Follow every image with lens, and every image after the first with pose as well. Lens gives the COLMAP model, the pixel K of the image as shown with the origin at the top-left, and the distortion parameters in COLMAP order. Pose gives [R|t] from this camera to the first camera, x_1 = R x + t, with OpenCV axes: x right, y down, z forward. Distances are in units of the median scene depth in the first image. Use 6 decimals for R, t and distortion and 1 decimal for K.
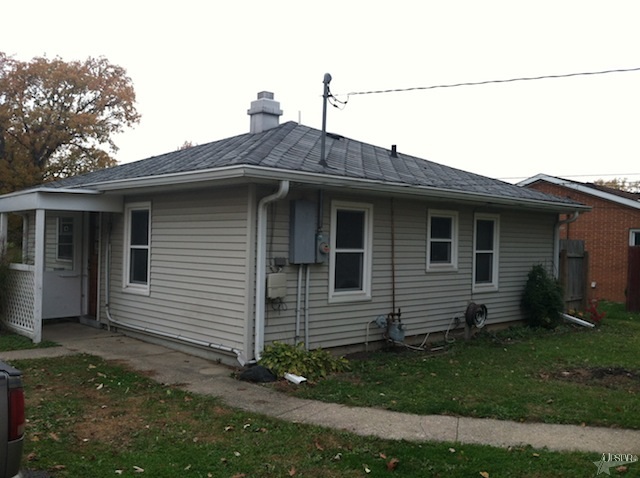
lens RADIAL K [[609.0, 0, 320.0], [0, 609.0, 239.0], [0, 0, 1]] dist [0.040207, -0.014997]
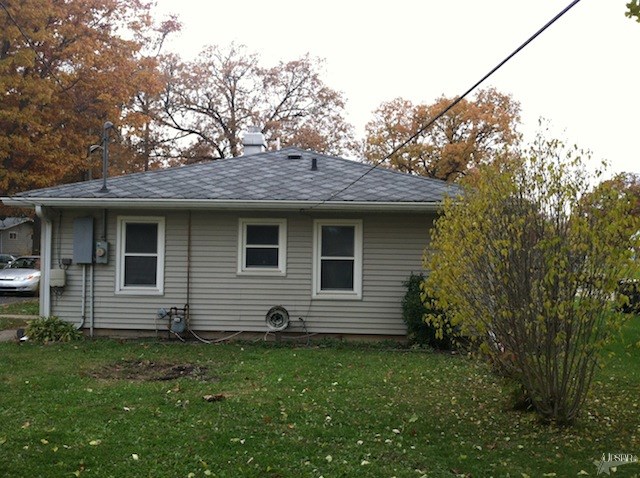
lens RADIAL K [[609.0, 0, 320.0], [0, 609.0, 239.0], [0, 0, 1]] dist [0.040207, -0.014997]
pose [[0.690489, -0.016916, -0.723145, 1.184829], [0.001023, 0.999748, -0.022409, 0.015048], [0.723342, 0.014733, 0.690332, 0.382802]]
